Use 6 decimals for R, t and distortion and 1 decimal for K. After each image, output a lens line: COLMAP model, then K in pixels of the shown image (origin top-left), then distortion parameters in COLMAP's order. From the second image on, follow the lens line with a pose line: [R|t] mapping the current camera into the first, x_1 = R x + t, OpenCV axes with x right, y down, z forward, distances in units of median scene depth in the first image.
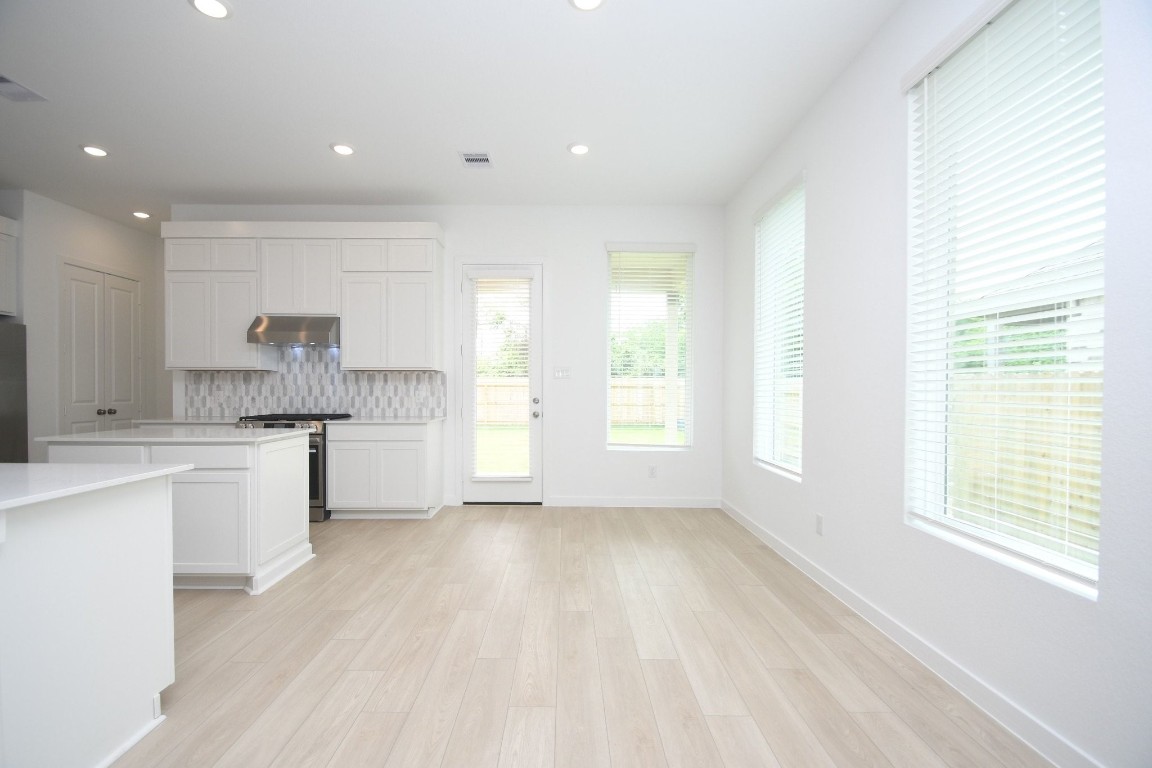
lens RADIAL K [[503.3, 0, 566.3], [0, 503.3, 389.0], [0, 0, 1]] dist [0.008460, -0.009396]
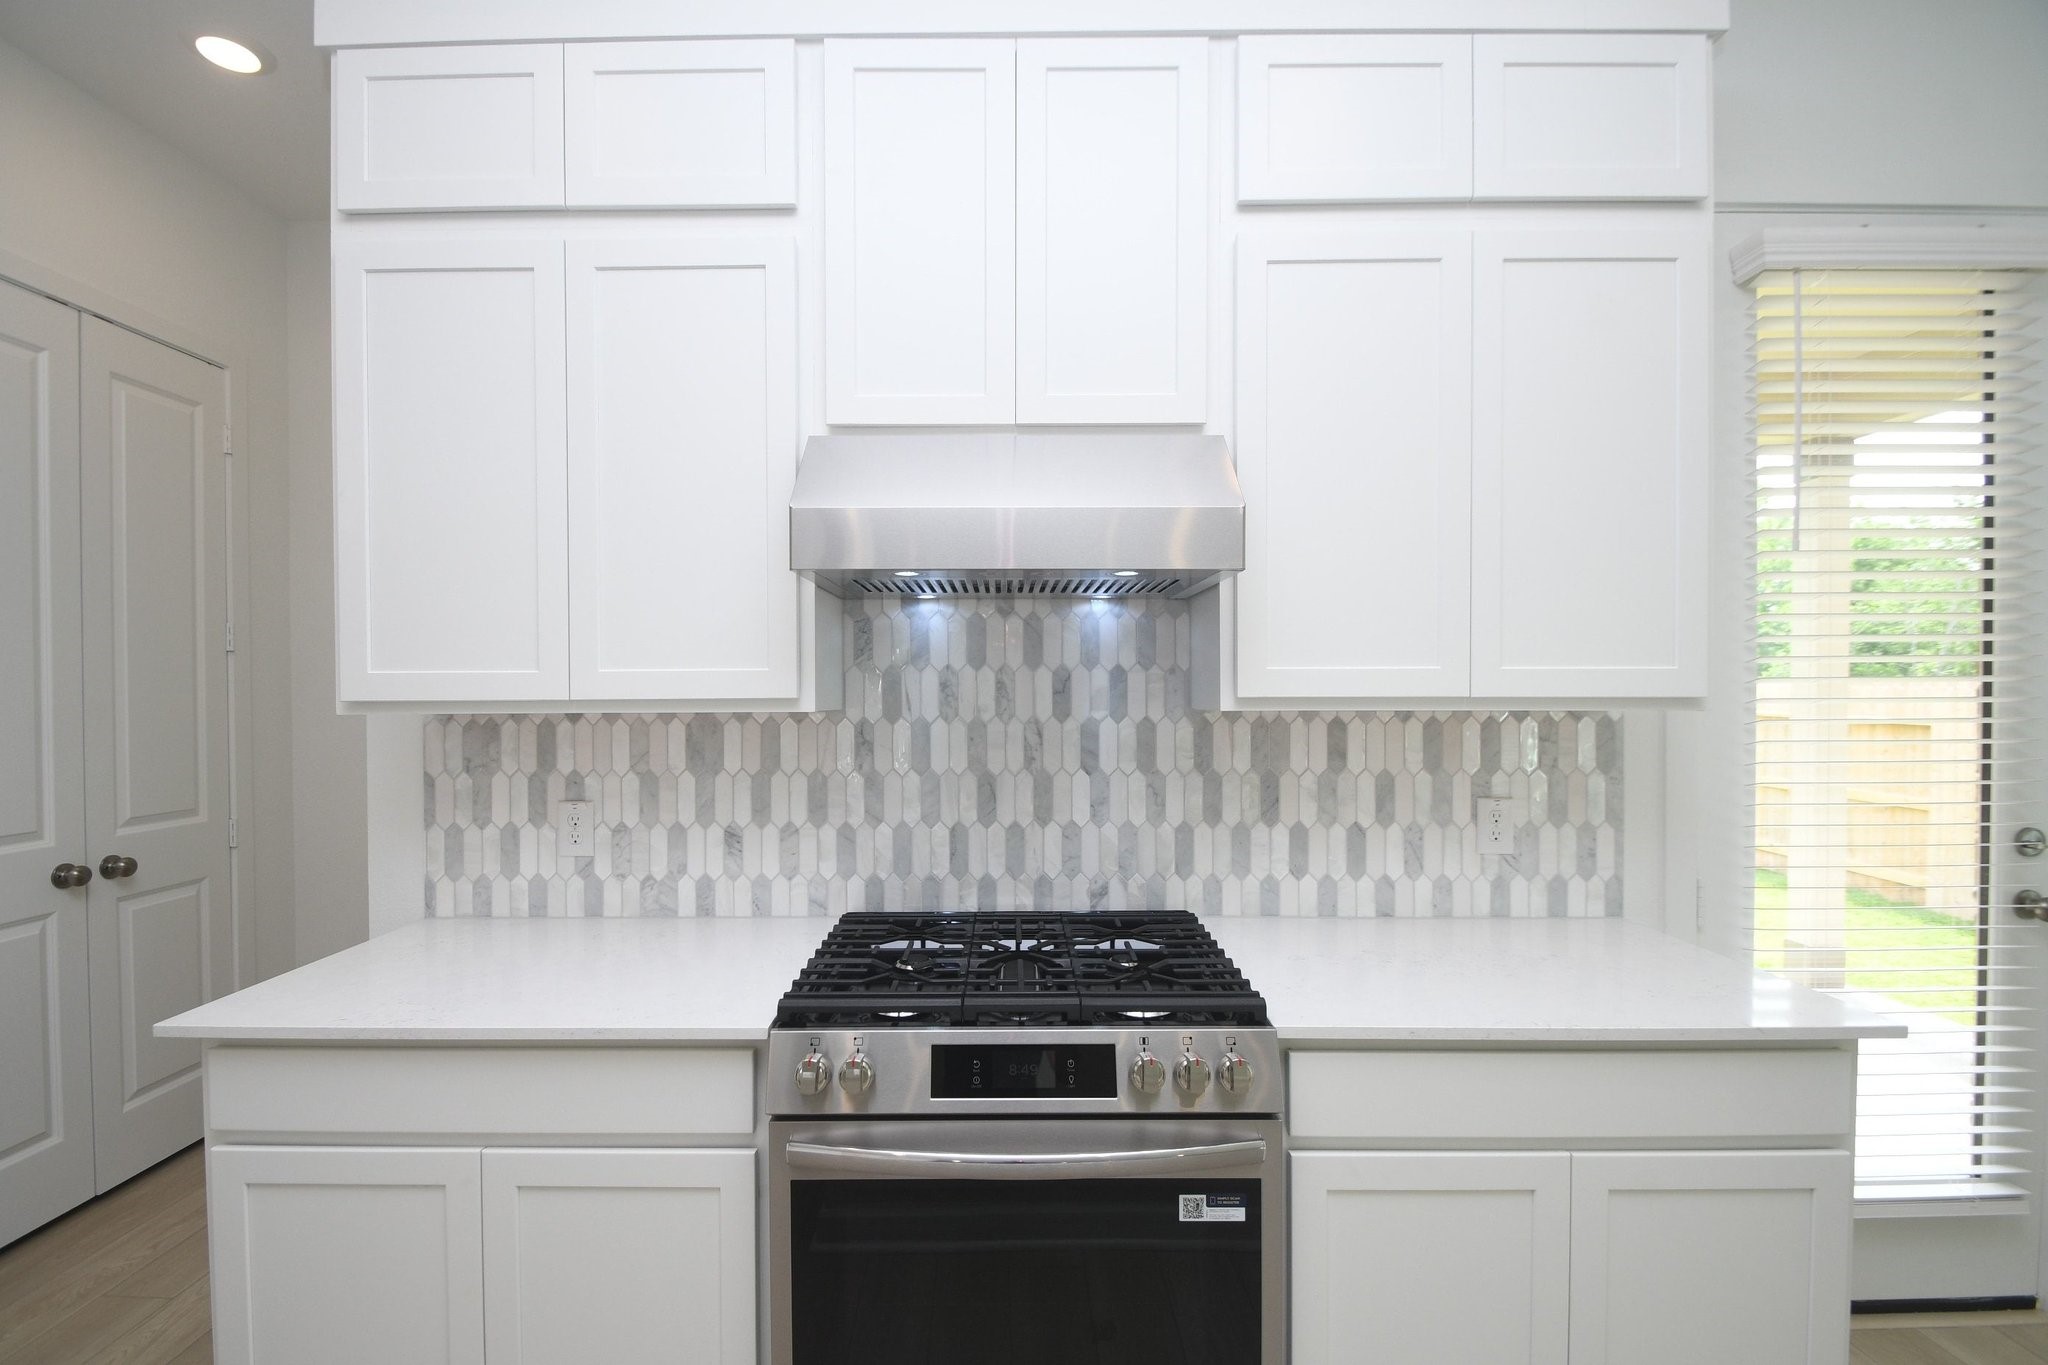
lens RADIAL K [[894.7, 0, 989.7], [0, 894.7, 701.8], [0, 0, 1]] dist [0.008460, -0.009396]
pose [[0.999843, -0.004929, -0.017041, -0.501425], [0.005049, 0.999963, 0.007015, -0.041477], [0.017006, -0.007100, 0.999830, 0.612678]]
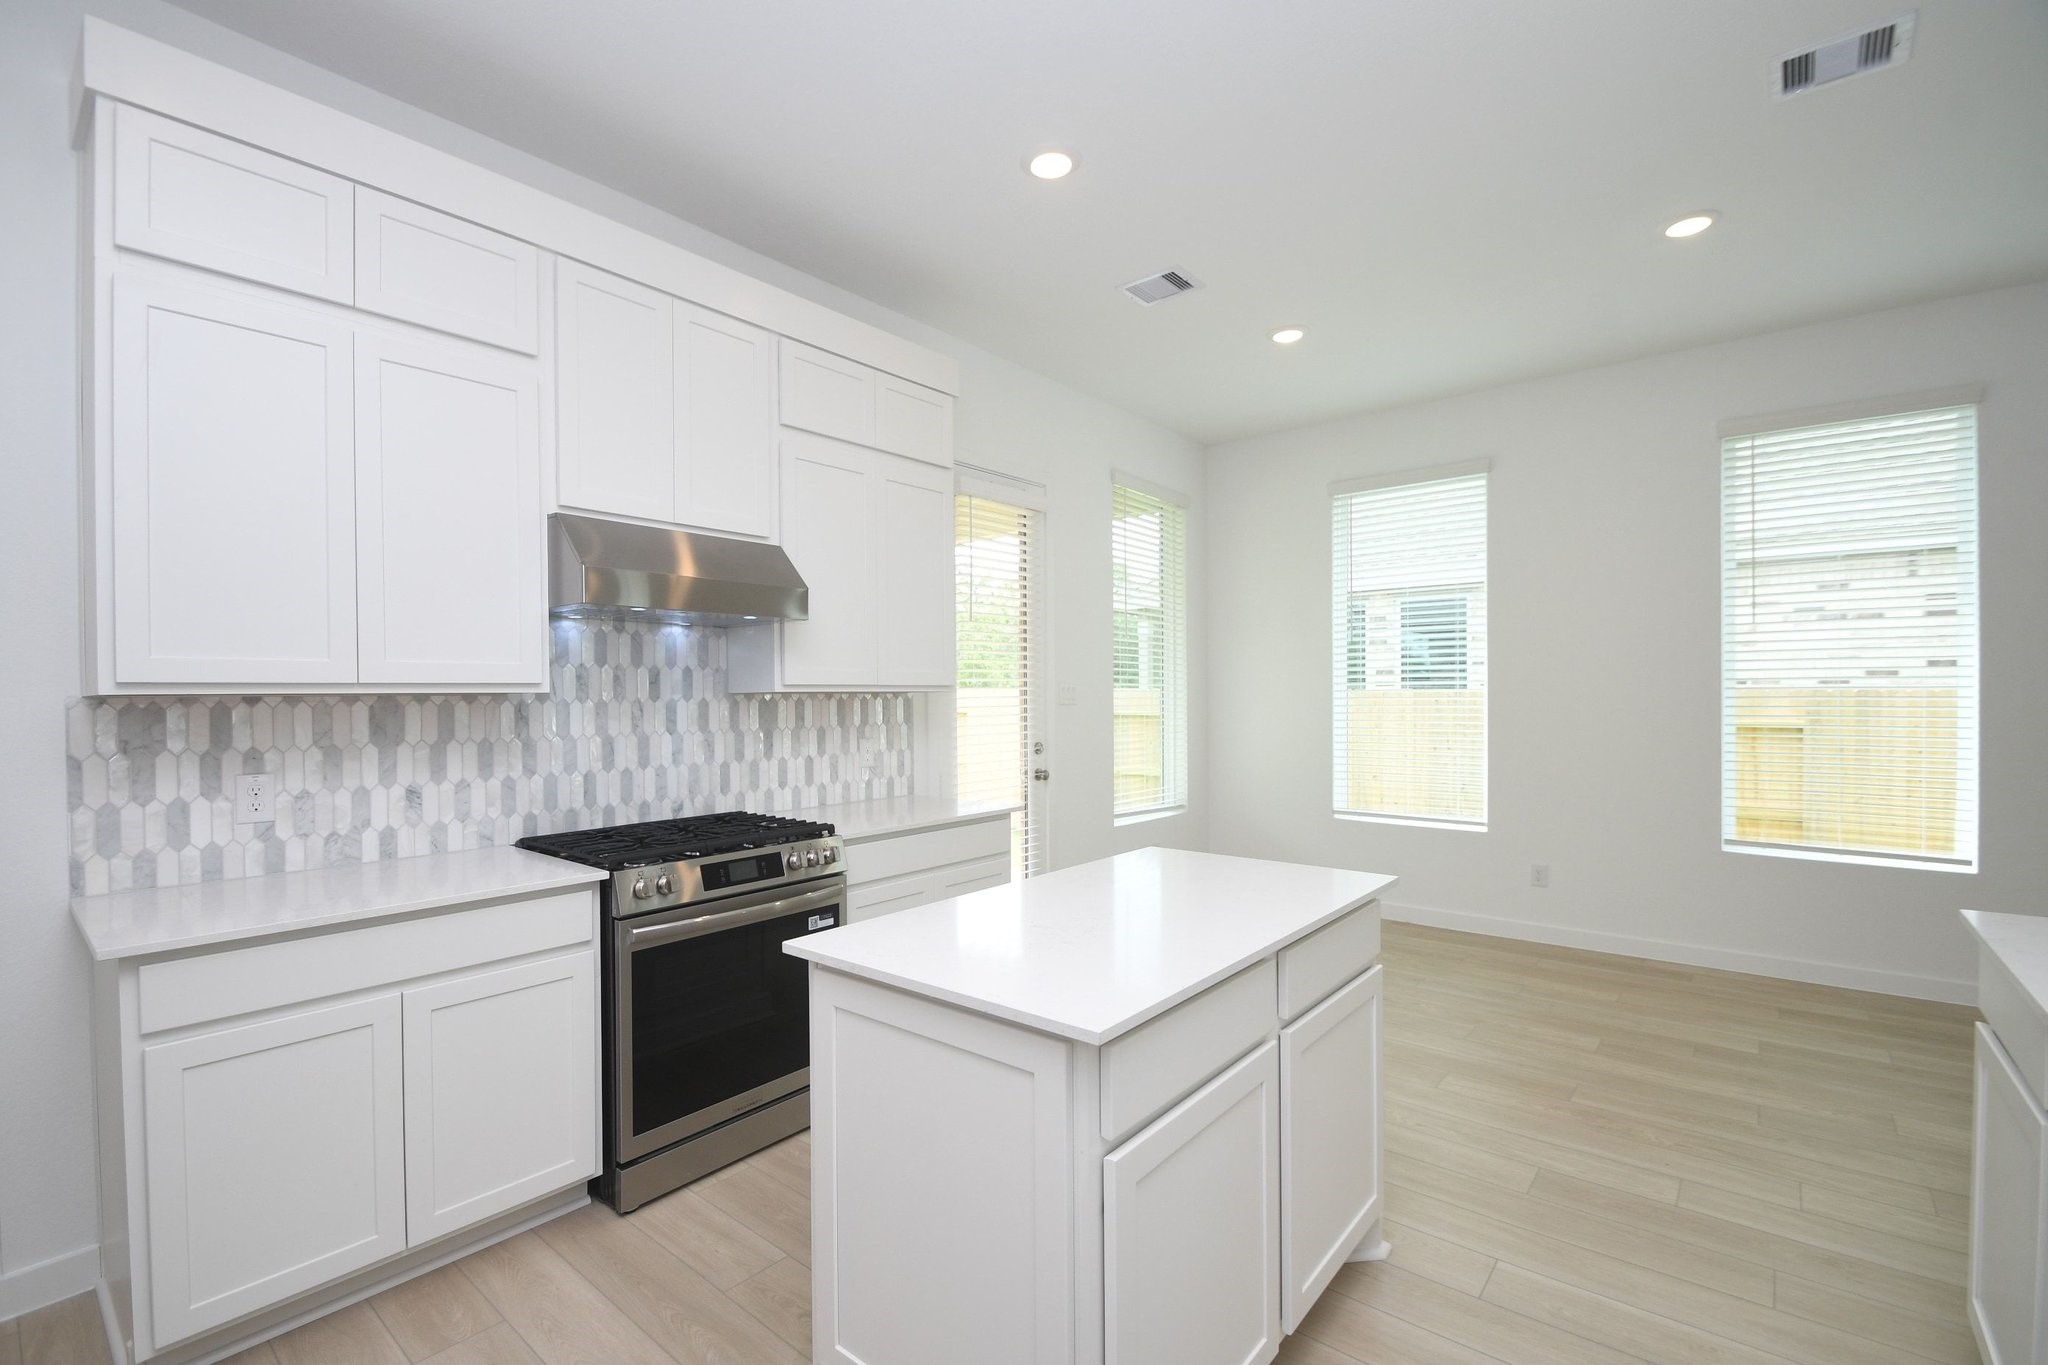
lens RADIAL K [[894.7, 0, 1003.8], [0, 894.7, 698.8], [0, 0, 1]] dist [0.008460, -0.009396]
pose [[0.651407, -0.010372, 0.758658, -0.783073], [0.008997, 0.999942, 0.005946, -0.033318], [-0.758675, 0.002952, 0.651462, 0.426739]]
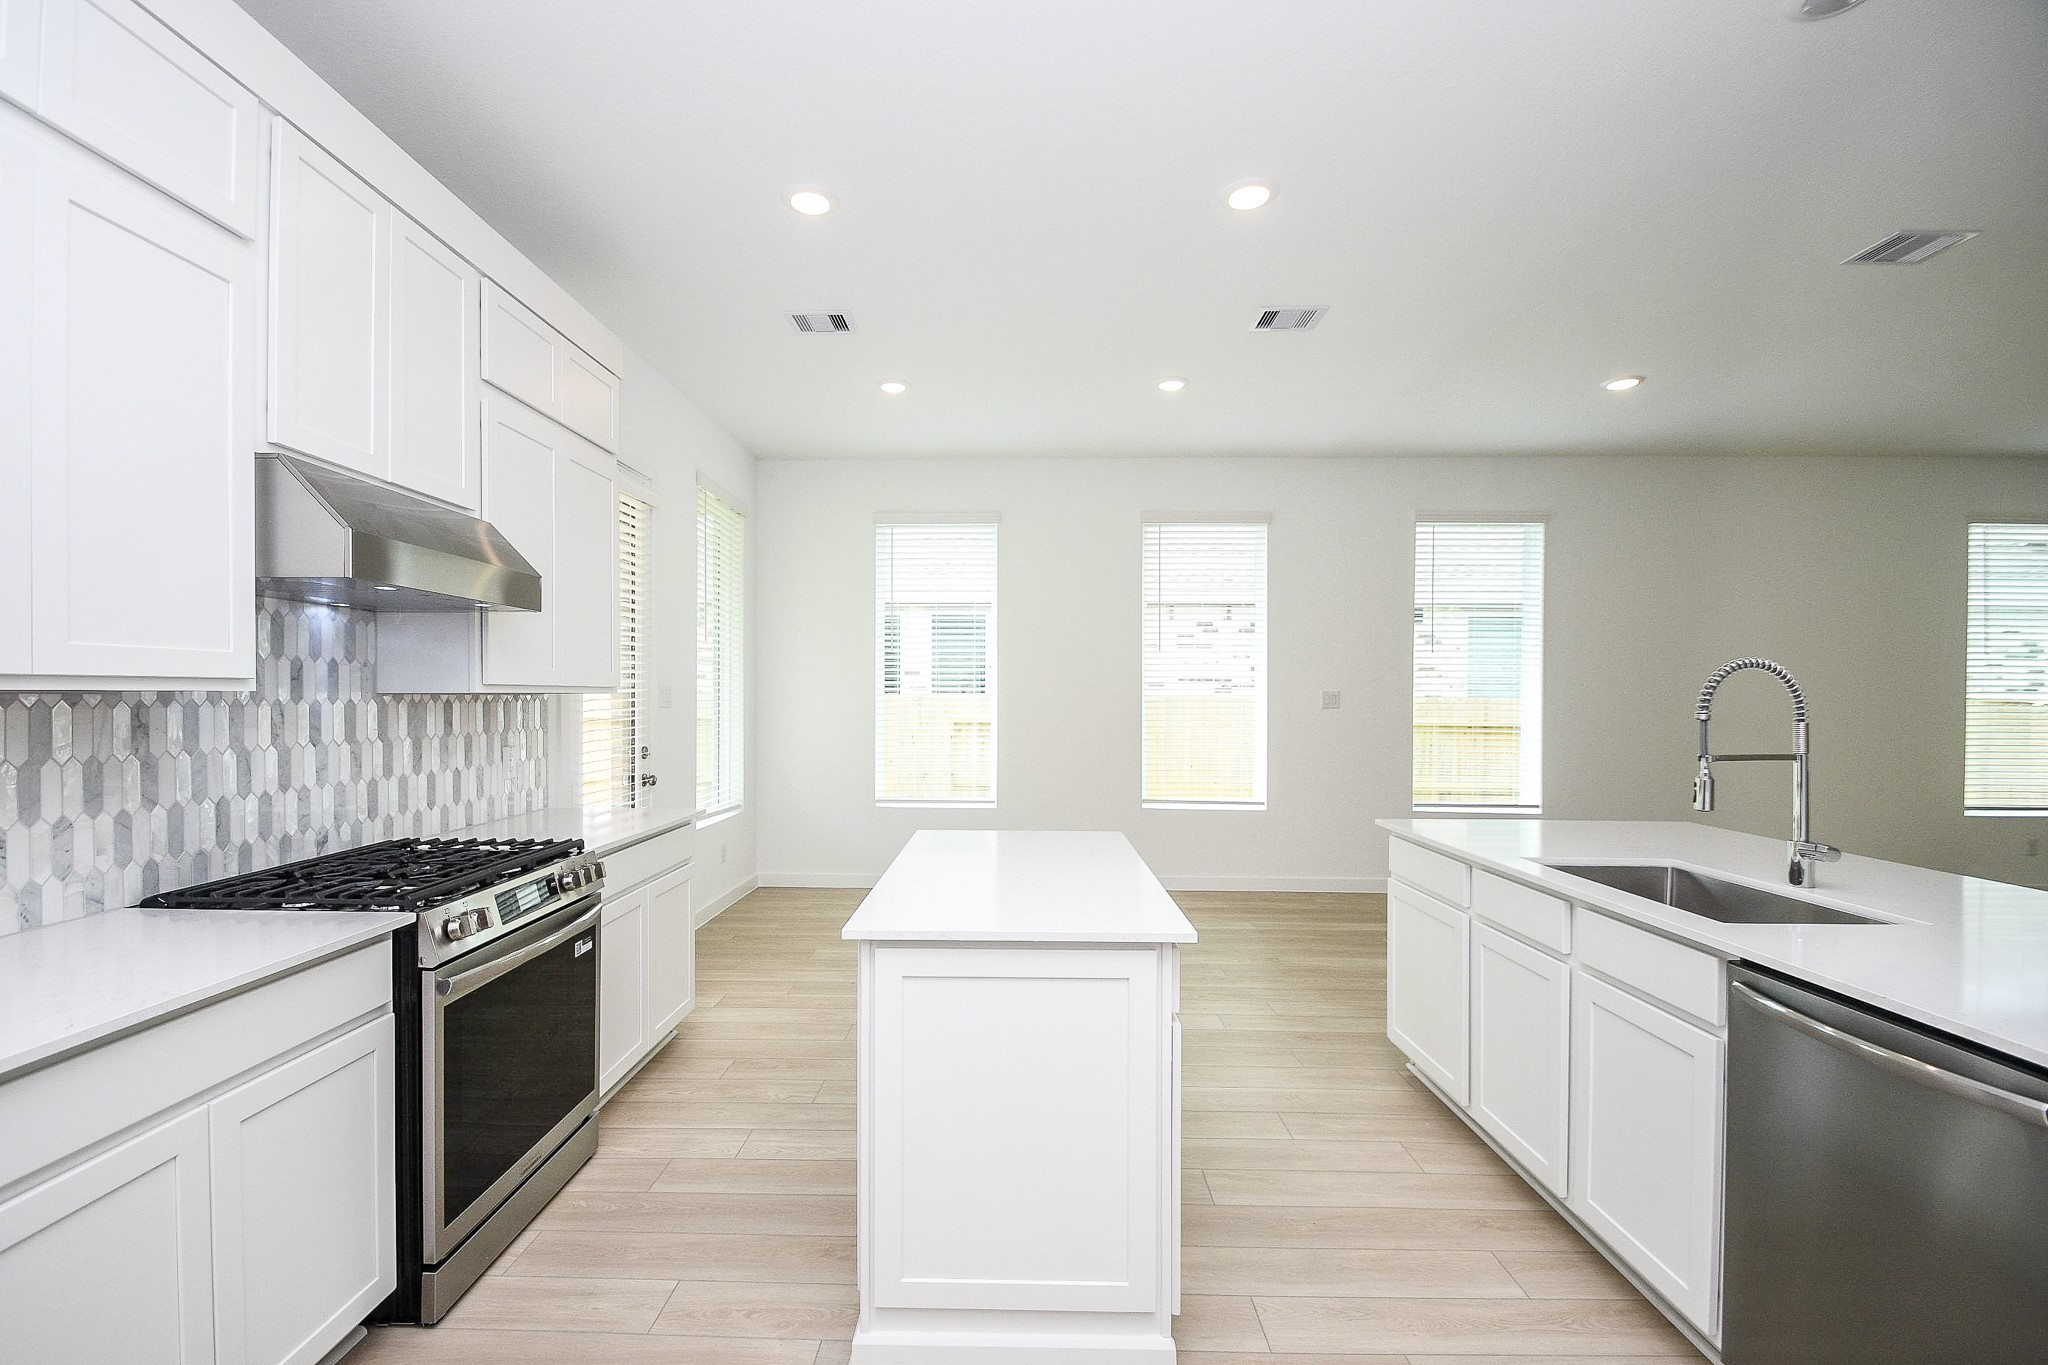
lens RADIAL K [[894.7, 0, 1003.2], [0, 894.7, 701.6], [0, 0, 1]] dist [0.008460, -0.009396]
pose [[0.029981, -0.009184, 0.999508, -0.931754], [-0.001295, 0.999957, 0.009227, -0.035753], [-0.999550, -0.001571, 0.029968, 0.620764]]
